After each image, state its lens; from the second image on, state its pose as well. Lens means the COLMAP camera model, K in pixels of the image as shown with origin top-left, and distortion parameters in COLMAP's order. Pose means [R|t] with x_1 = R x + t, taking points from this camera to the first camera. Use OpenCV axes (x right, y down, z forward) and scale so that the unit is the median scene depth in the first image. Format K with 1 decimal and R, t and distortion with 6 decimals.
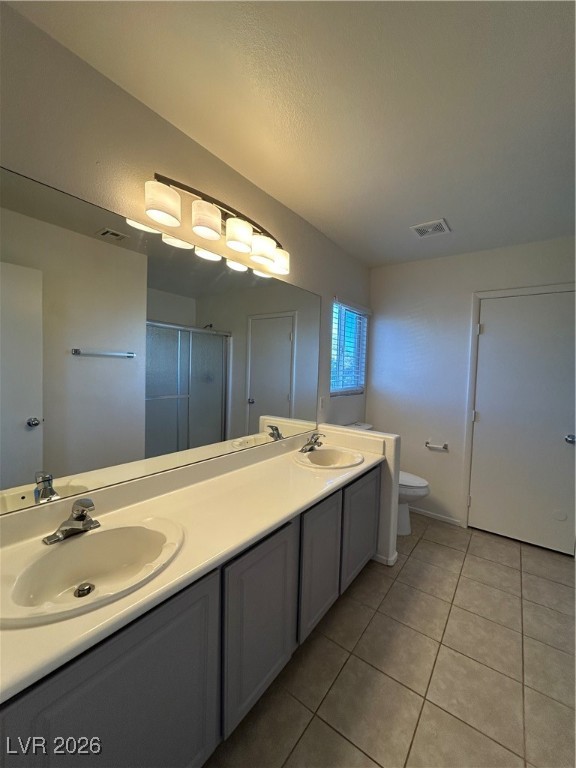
lens RADIAL K [[313.5, 0, 290.1], [0, 313.5, 381.1], [0, 0, 1]] dist [-0.001176, -0.000125]
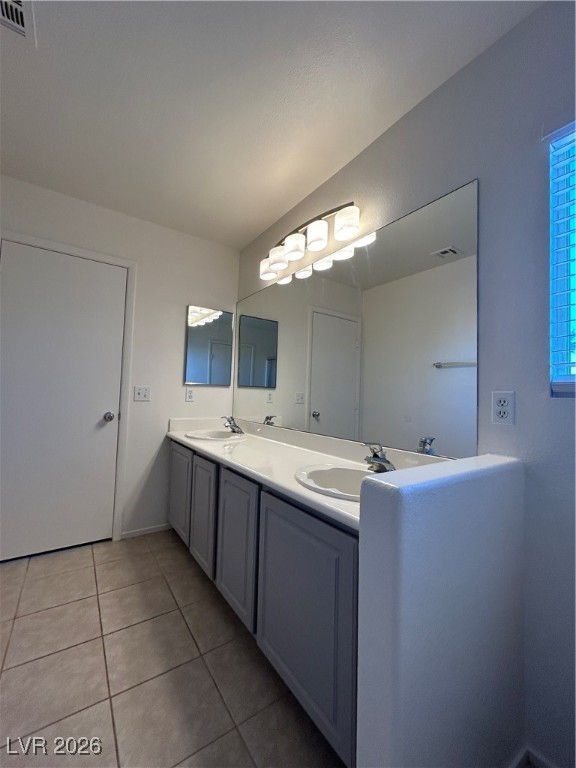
lens RADIAL K [[313.5, 0, 290.1], [0, 313.5, 381.1], [0, 0, 1]] dist [-0.001176, -0.000125]
pose [[-0.327117, -0.087029, -0.940968, 0.947627], [-0.085817, 0.994371, -0.062135, 0.139369], [0.941079, 0.060426, -0.332744, 1.400837]]
